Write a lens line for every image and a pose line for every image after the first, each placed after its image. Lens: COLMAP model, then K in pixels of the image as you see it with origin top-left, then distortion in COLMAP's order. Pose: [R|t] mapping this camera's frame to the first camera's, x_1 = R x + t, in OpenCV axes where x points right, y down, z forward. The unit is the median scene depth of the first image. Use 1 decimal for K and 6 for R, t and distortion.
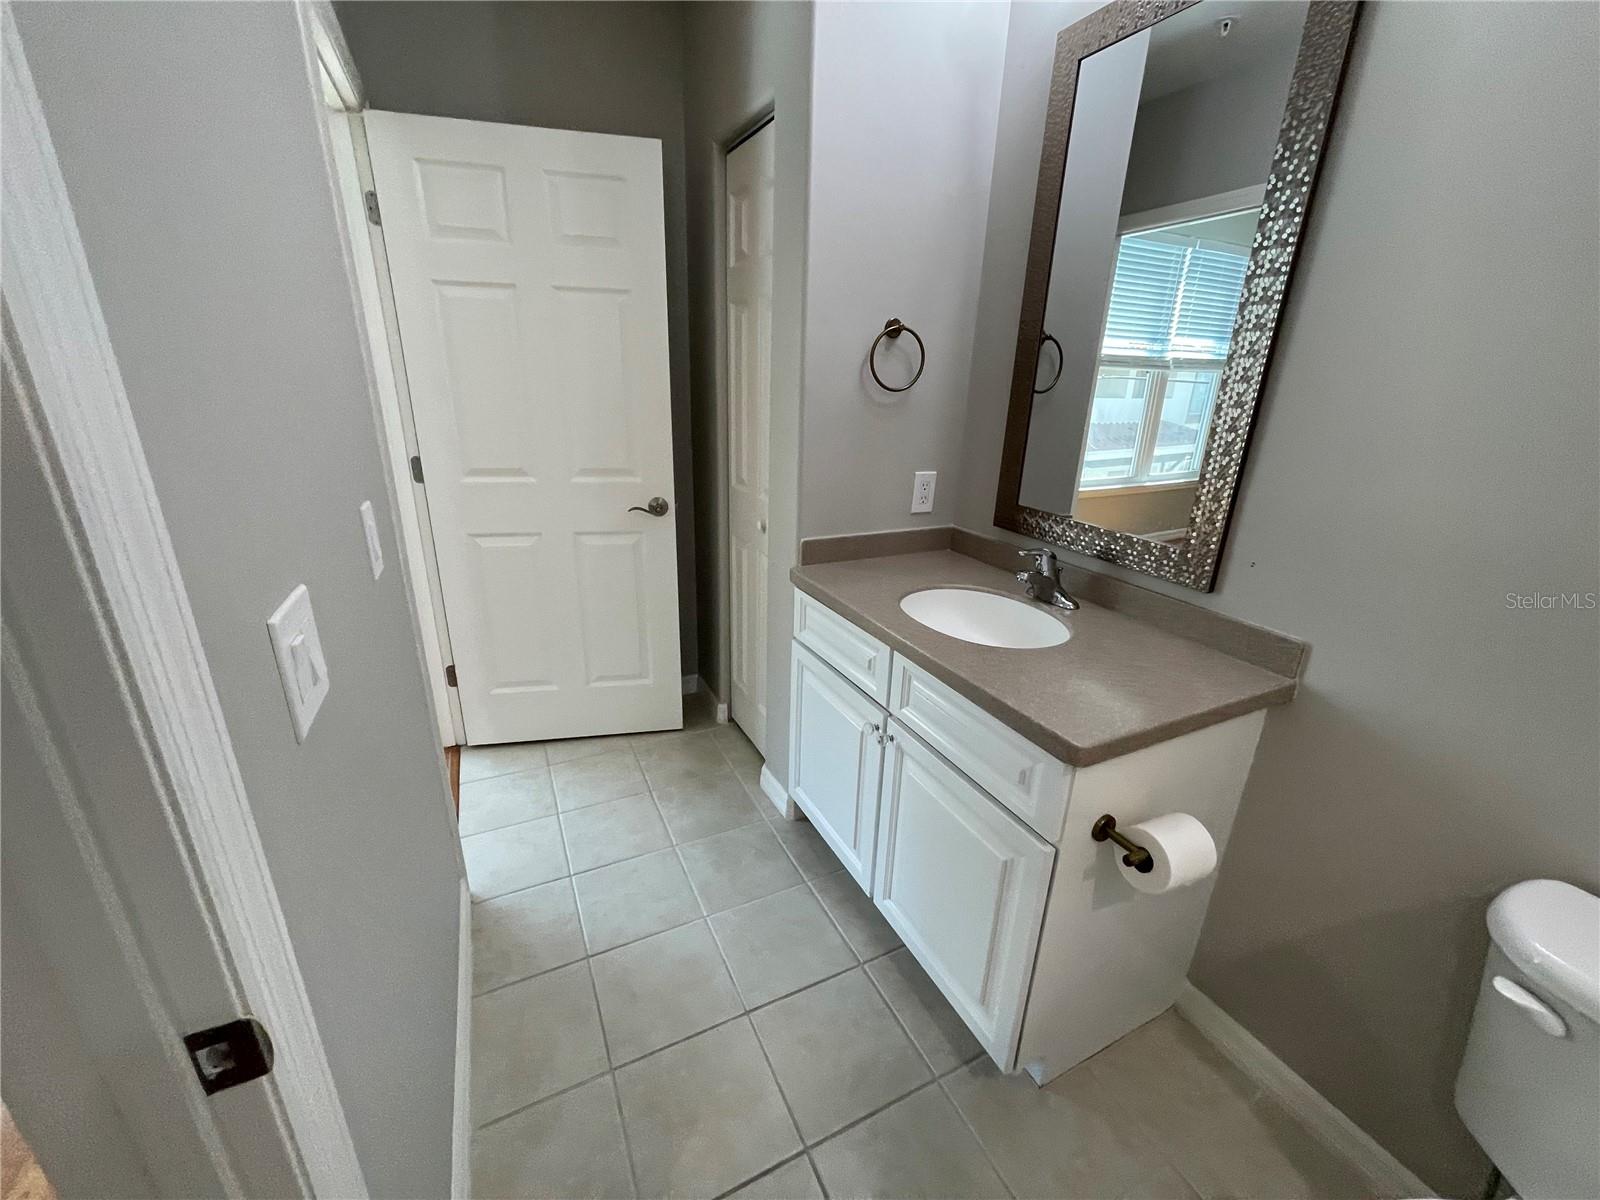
lens RADIAL K [[648.6, 0, 799.2], [0, 648.6, 603.2], [0, 0, 1]] dist [-0.004836, 0.000931]
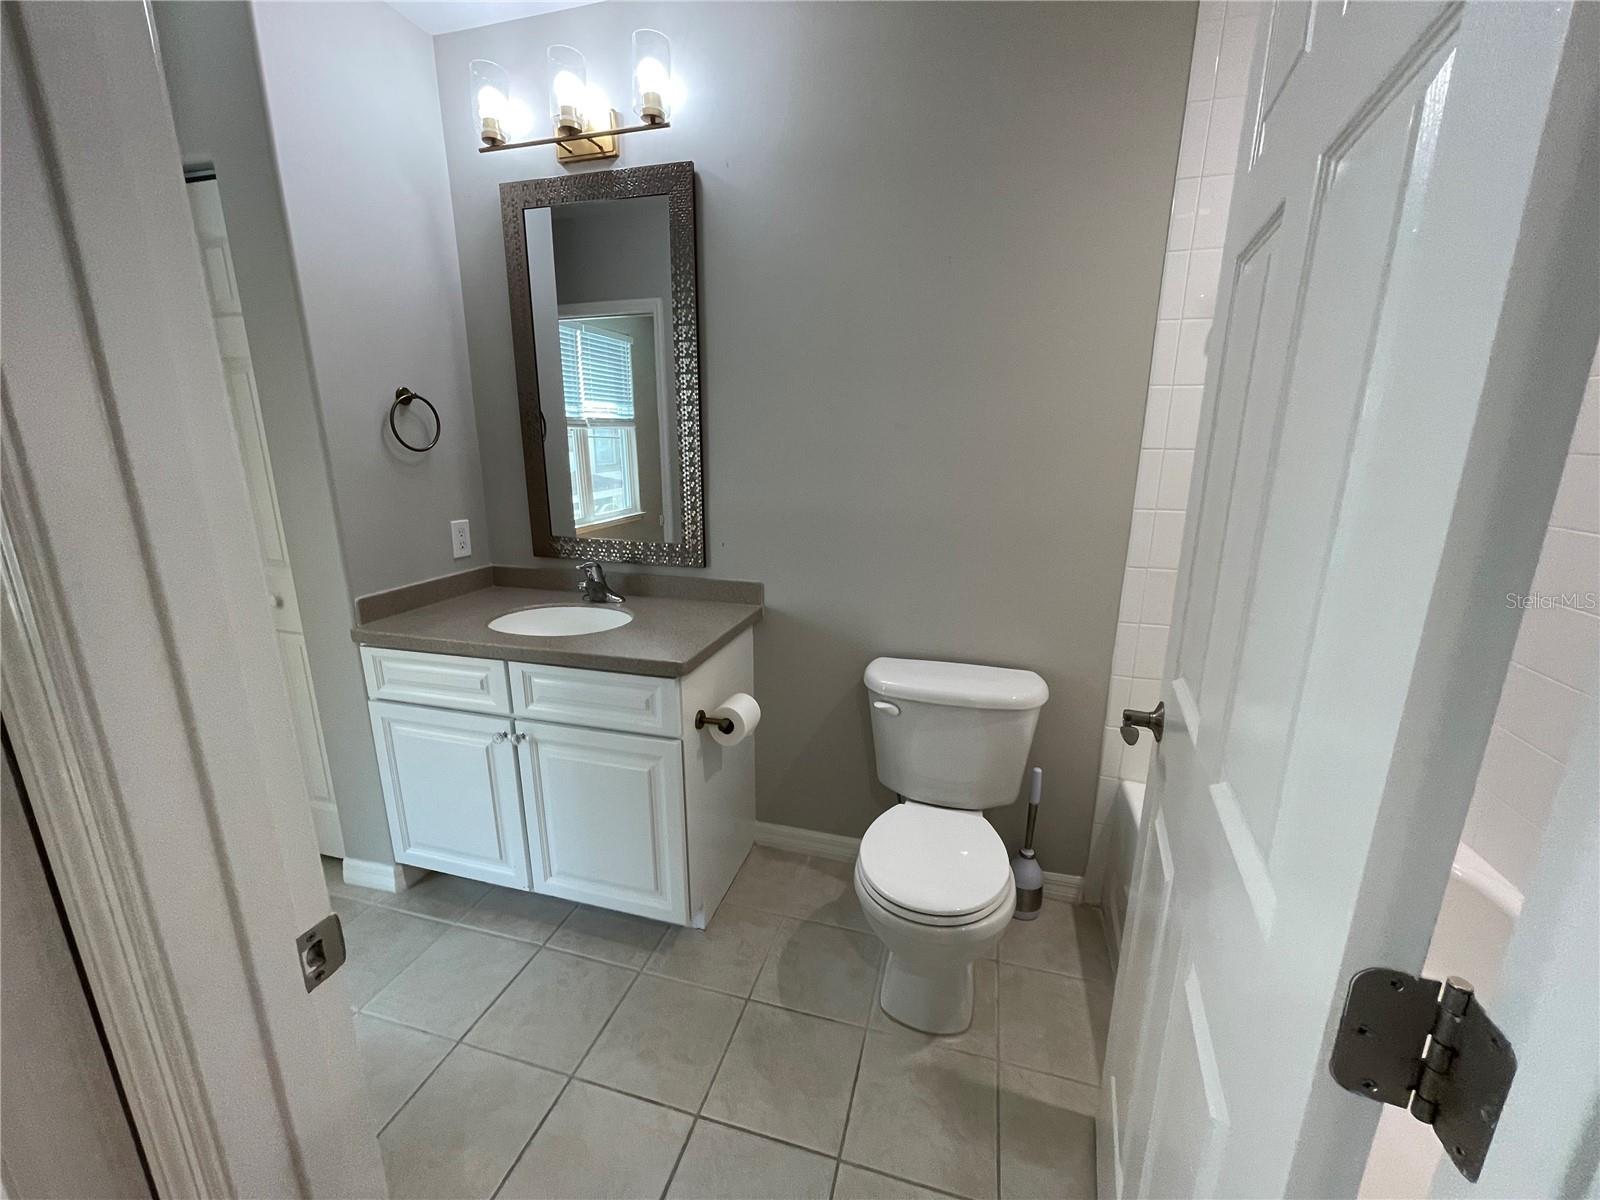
lens RADIAL K [[647.7, 0, 802.3], [0, 647.7, 603.5], [0, 0, 1]] dist [0.000281, 0.000857]
pose [[0.666368, -0.207323, 0.716219, -0.291534], [0.263719, 0.964011, 0.033688, 0.065072], [-0.697428, 0.166432, 0.697062, -0.203694]]
